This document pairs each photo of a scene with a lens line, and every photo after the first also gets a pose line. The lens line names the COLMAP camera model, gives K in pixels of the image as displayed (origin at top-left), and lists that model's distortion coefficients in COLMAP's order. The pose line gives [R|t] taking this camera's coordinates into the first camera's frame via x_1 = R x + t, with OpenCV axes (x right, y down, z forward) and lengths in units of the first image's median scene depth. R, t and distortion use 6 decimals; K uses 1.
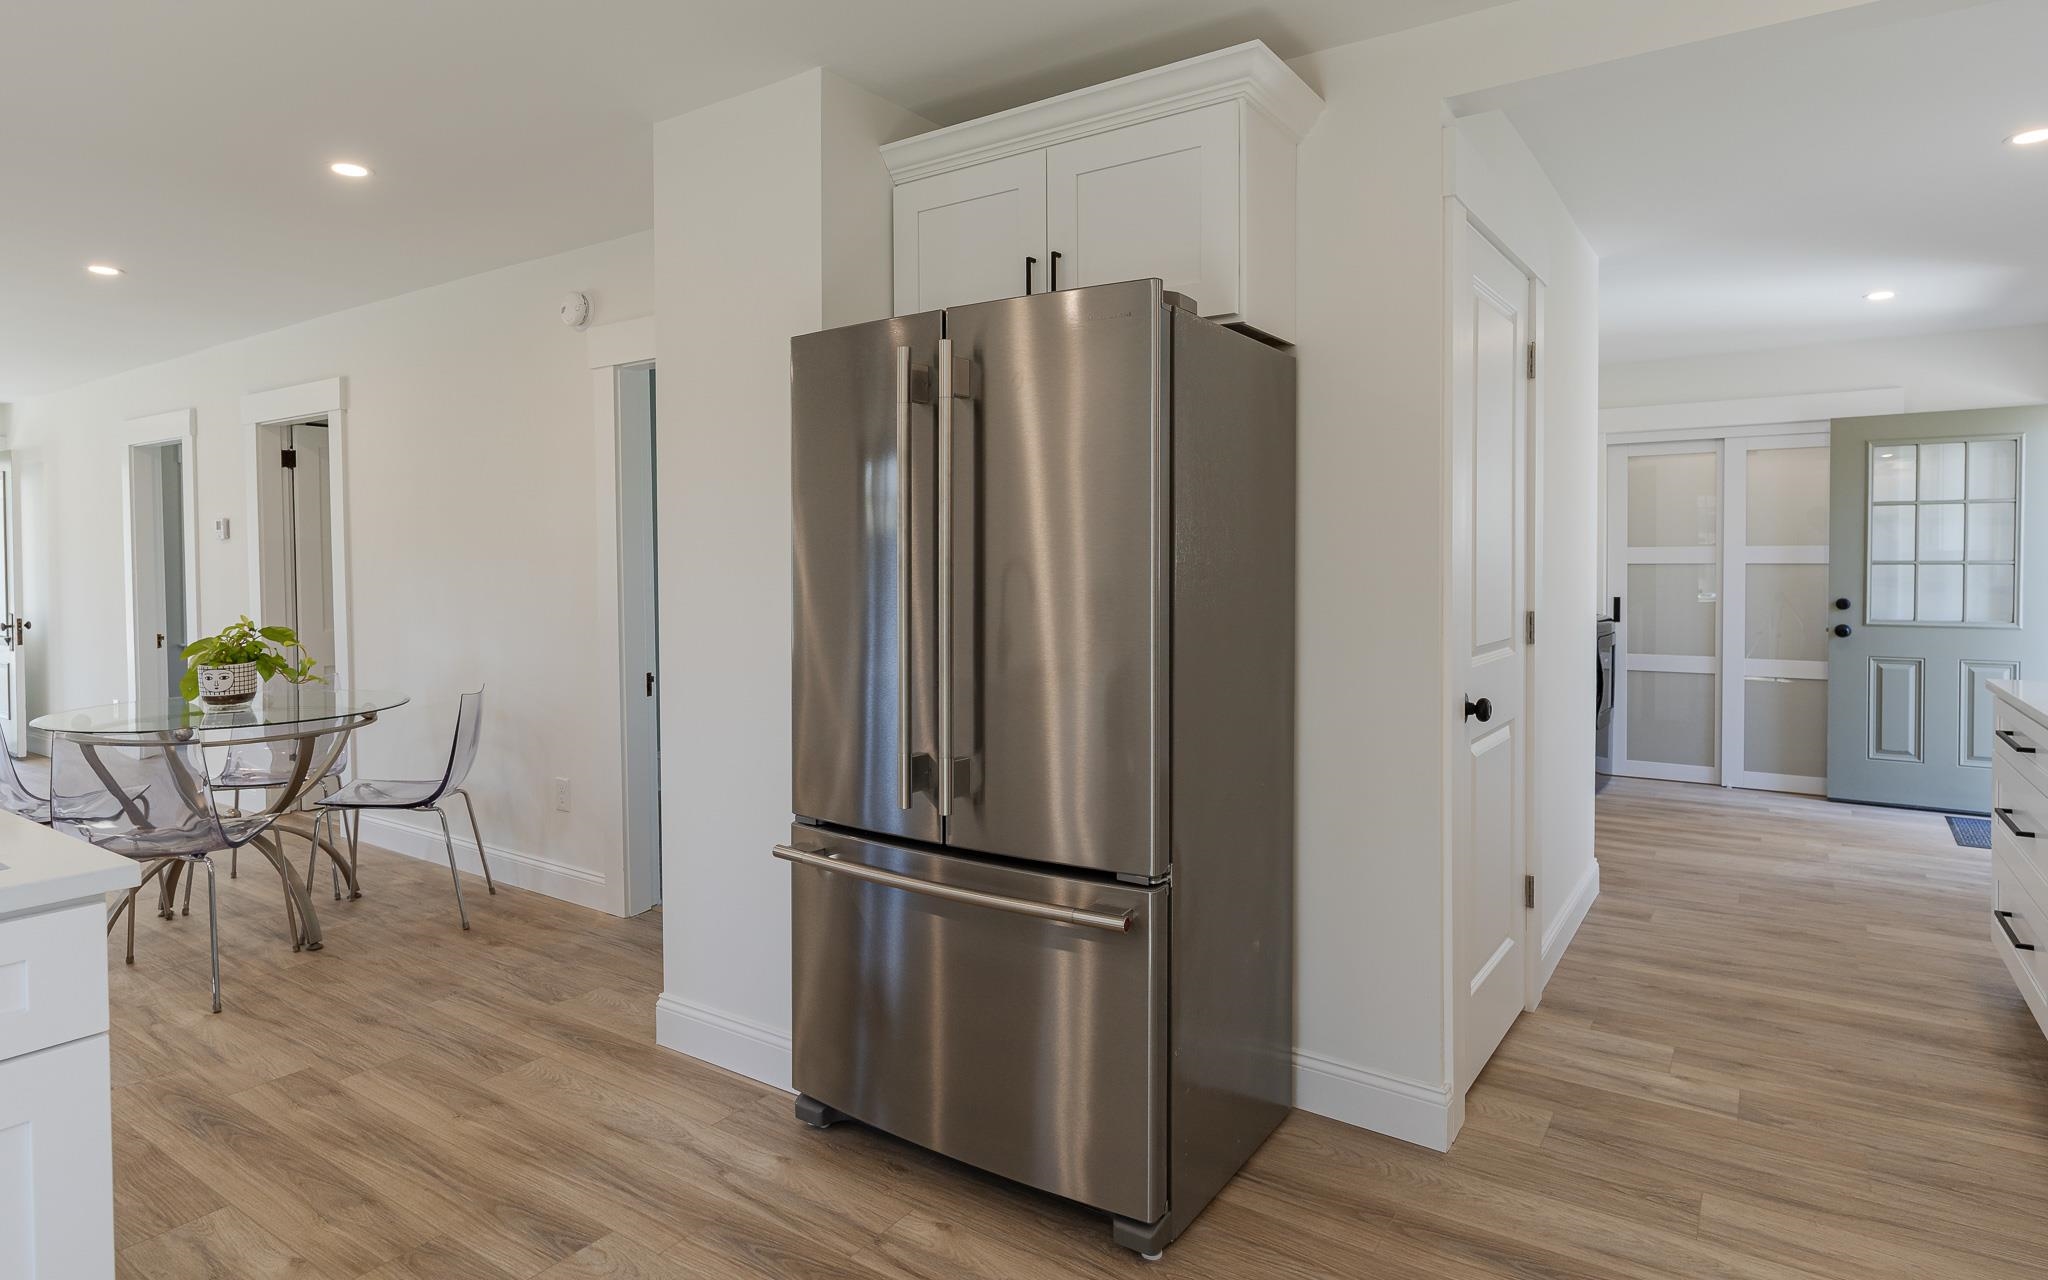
lens RADIAL K [[1105.2, 0, 1018.2], [0, 1105.2, 576.8], [0, 0, 1]] dist [-0.000305, -0.001231]
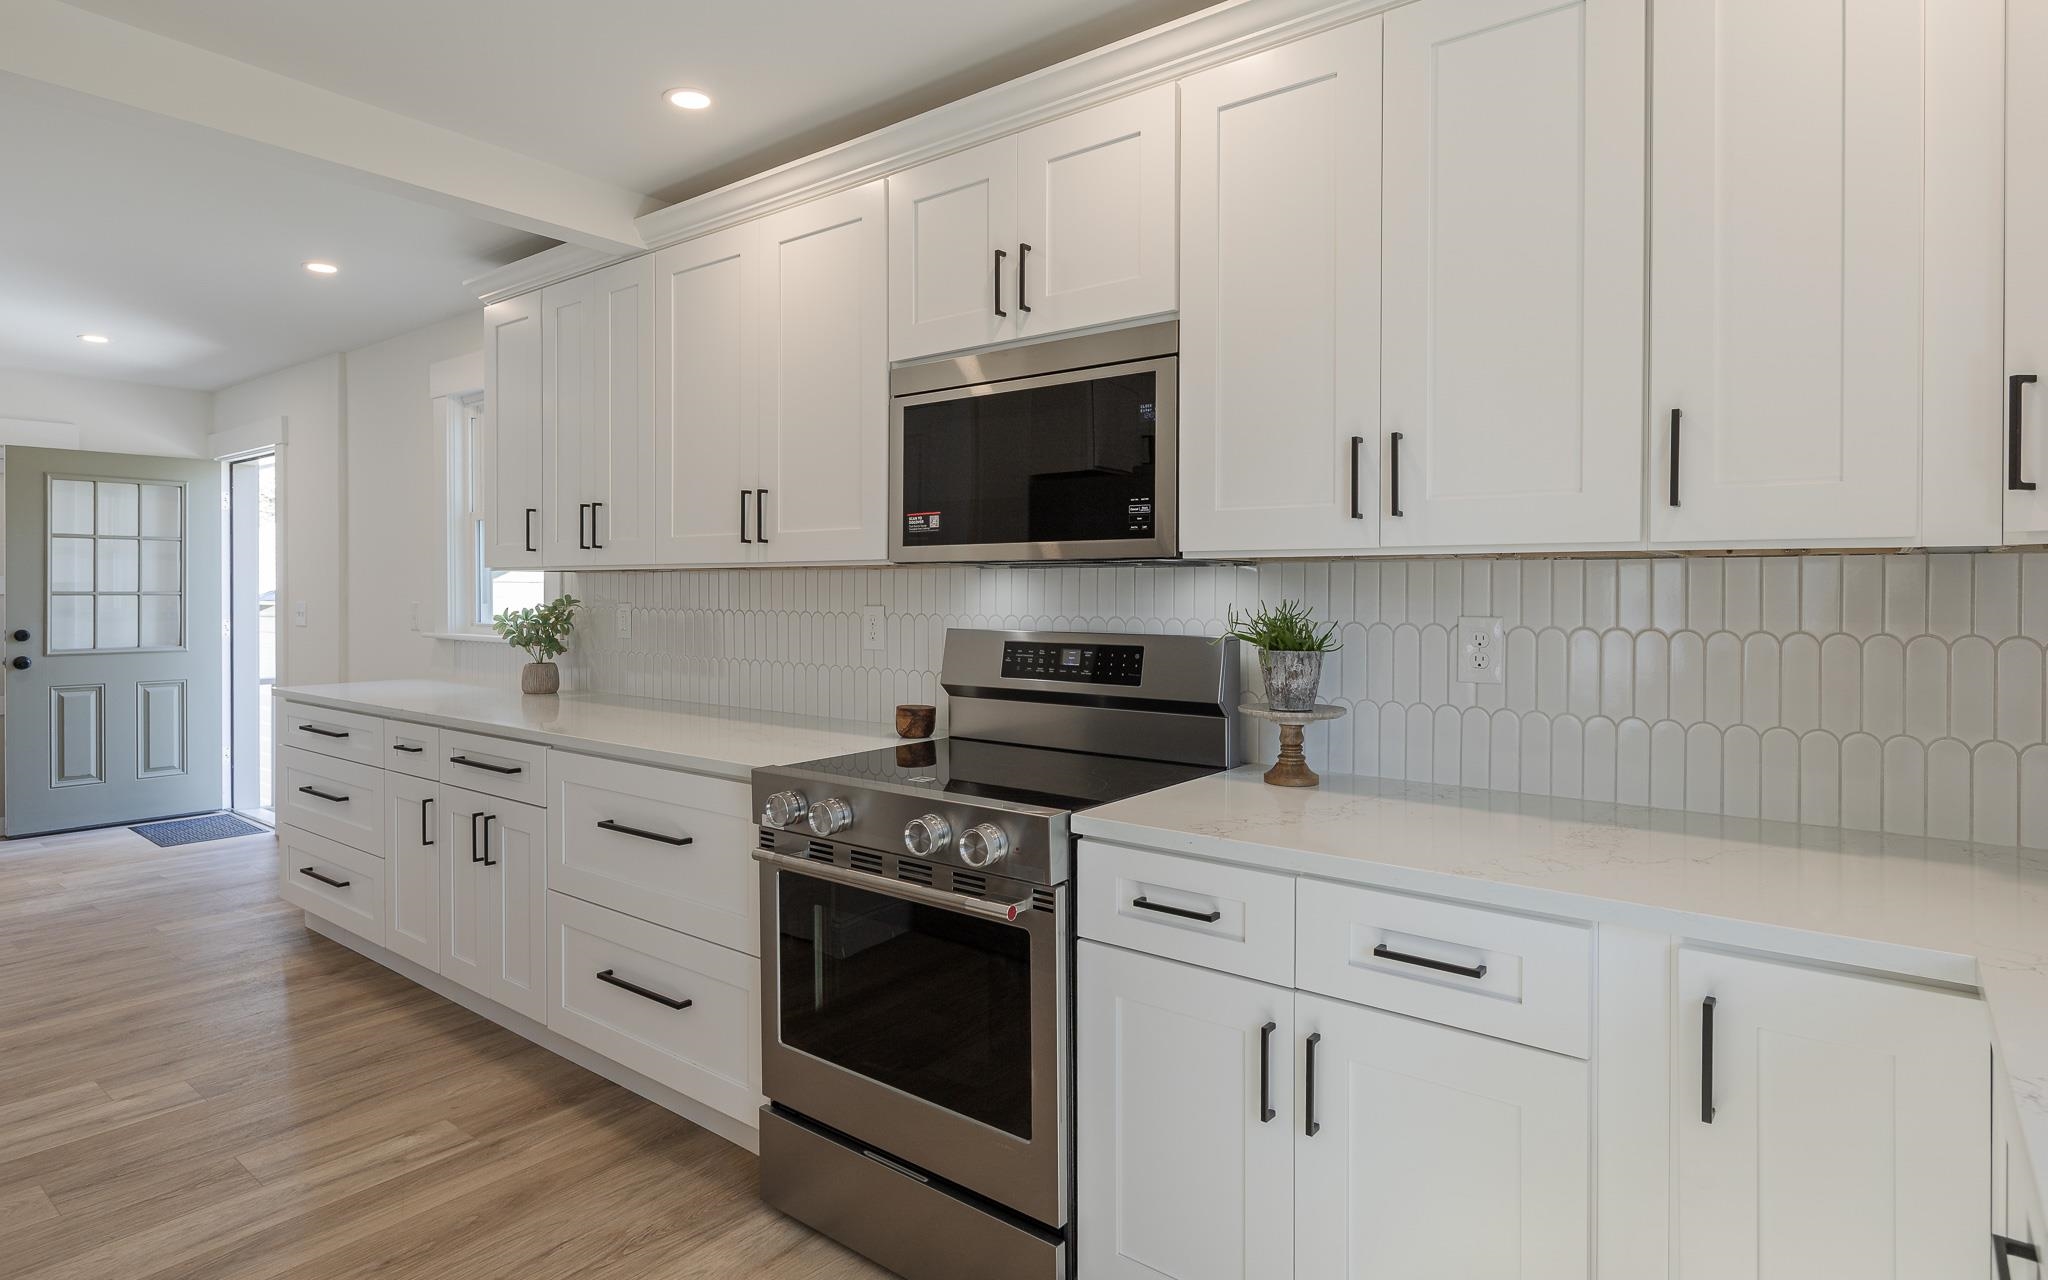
lens RADIAL K [[1105.2, 0, 1016.7], [0, 1105.2, 596.9], [0, 0, 1]] dist [-0.000305, -0.001231]
pose [[0.074152, -0.003963, 0.997239, -0.175683], [0.012231, 0.999921, 0.003064, -0.002060], [-0.997172, 0.011970, 0.074194, 0.047315]]
